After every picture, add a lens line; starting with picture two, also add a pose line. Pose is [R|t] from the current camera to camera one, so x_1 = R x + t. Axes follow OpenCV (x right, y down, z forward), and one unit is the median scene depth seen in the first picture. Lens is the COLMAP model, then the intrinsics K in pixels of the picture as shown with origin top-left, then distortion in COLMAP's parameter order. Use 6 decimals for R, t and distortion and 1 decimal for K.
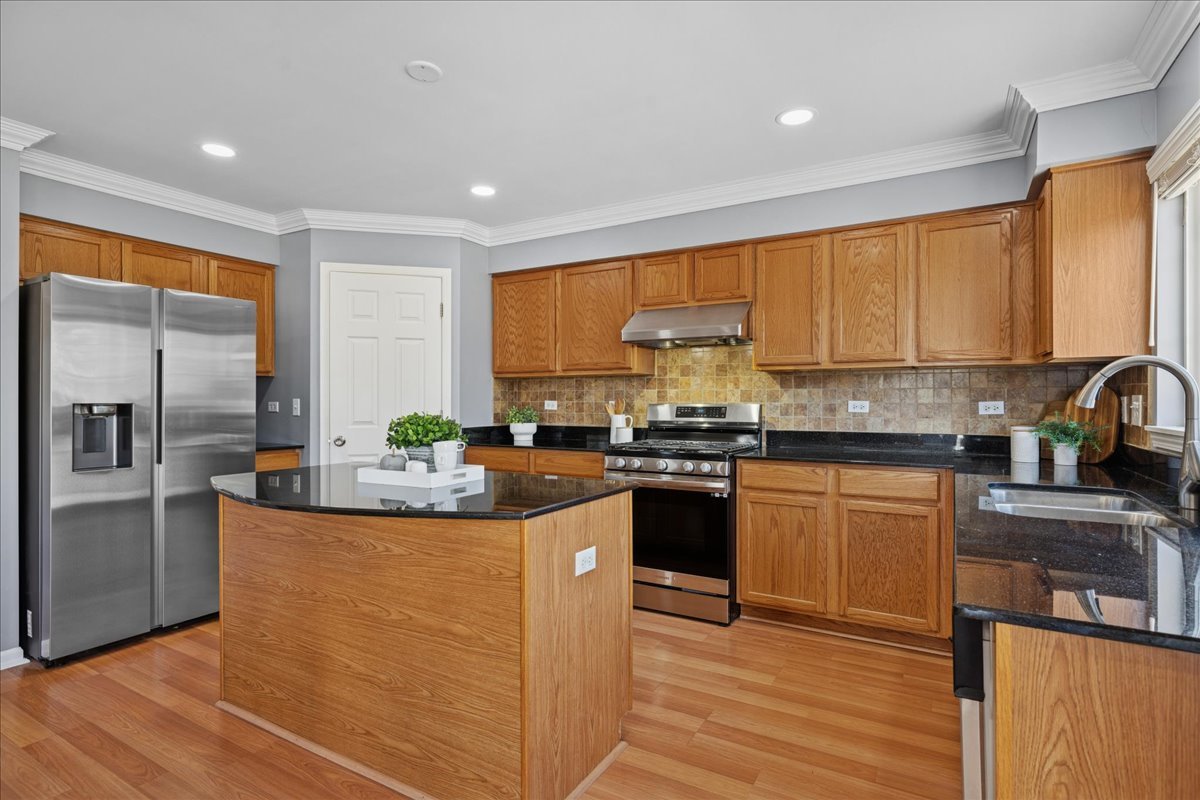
lens RADIAL K [[601.6, 0, 600.0], [0, 601.6, 400.0], [0, 0, 1]] dist [-0.002351, 0.000432]
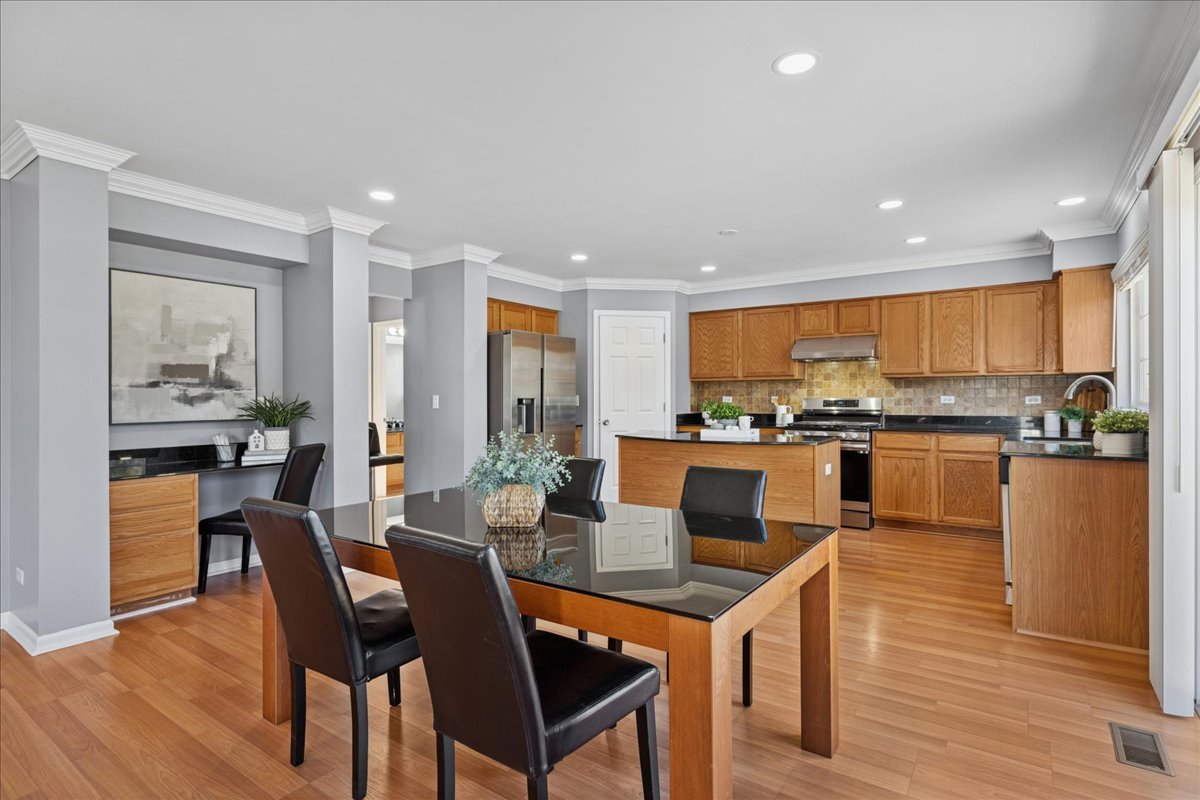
lens RADIAL K [[597.1, 0, 603.9], [0, 597.1, 395.3], [0, 0, 1]] dist [-0.001995, -0.000448]
pose [[0.996696, -0.002585, -0.081182, -0.374547], [0.002451, 0.999995, -0.001750, 0.000062], [0.081186, 0.001546, 0.996698, -0.697927]]
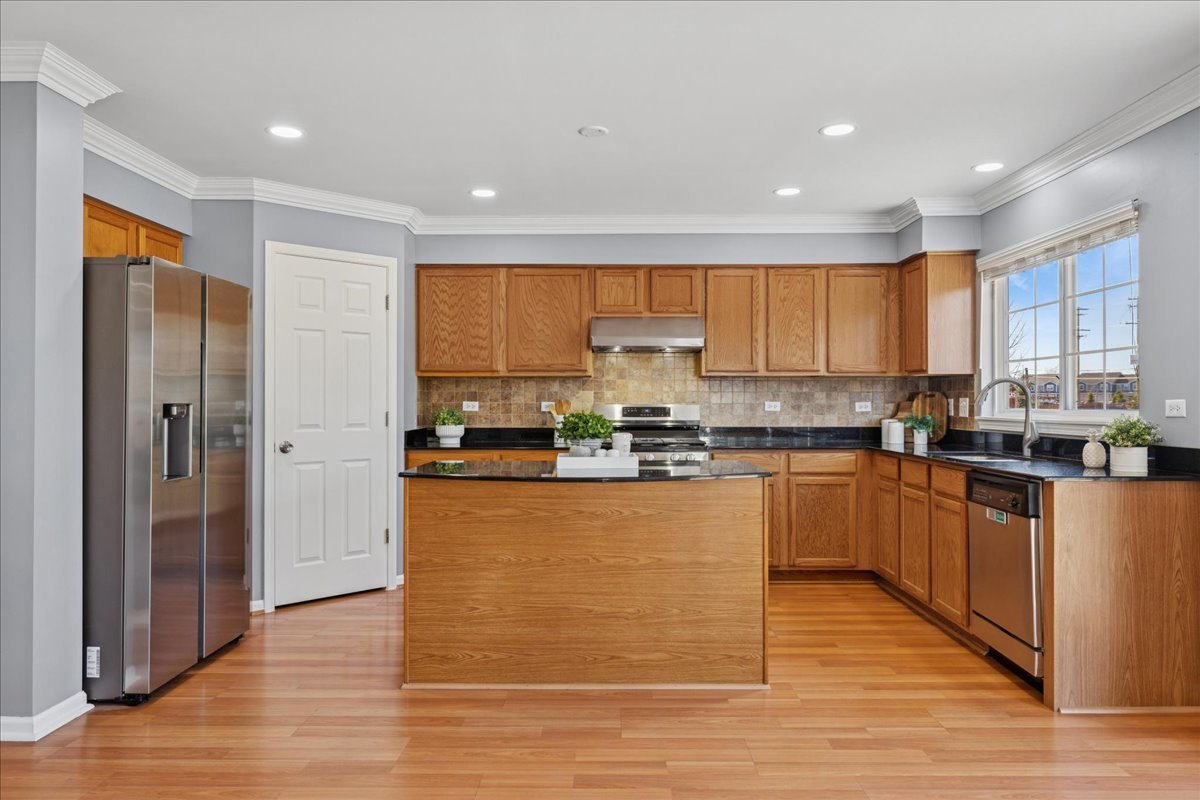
lens RADIAL K [[806.9, 0, 603.6], [0, 806.9, 396.9], [0, 0, 1]] dist [0.005164, -0.000046]
pose [[0.870327, 0.003476, 0.492462, -0.740483], [-0.000601, 0.999982, -0.005996, 0.001881], [-0.492474, 0.004923, 0.870313, -0.297714]]
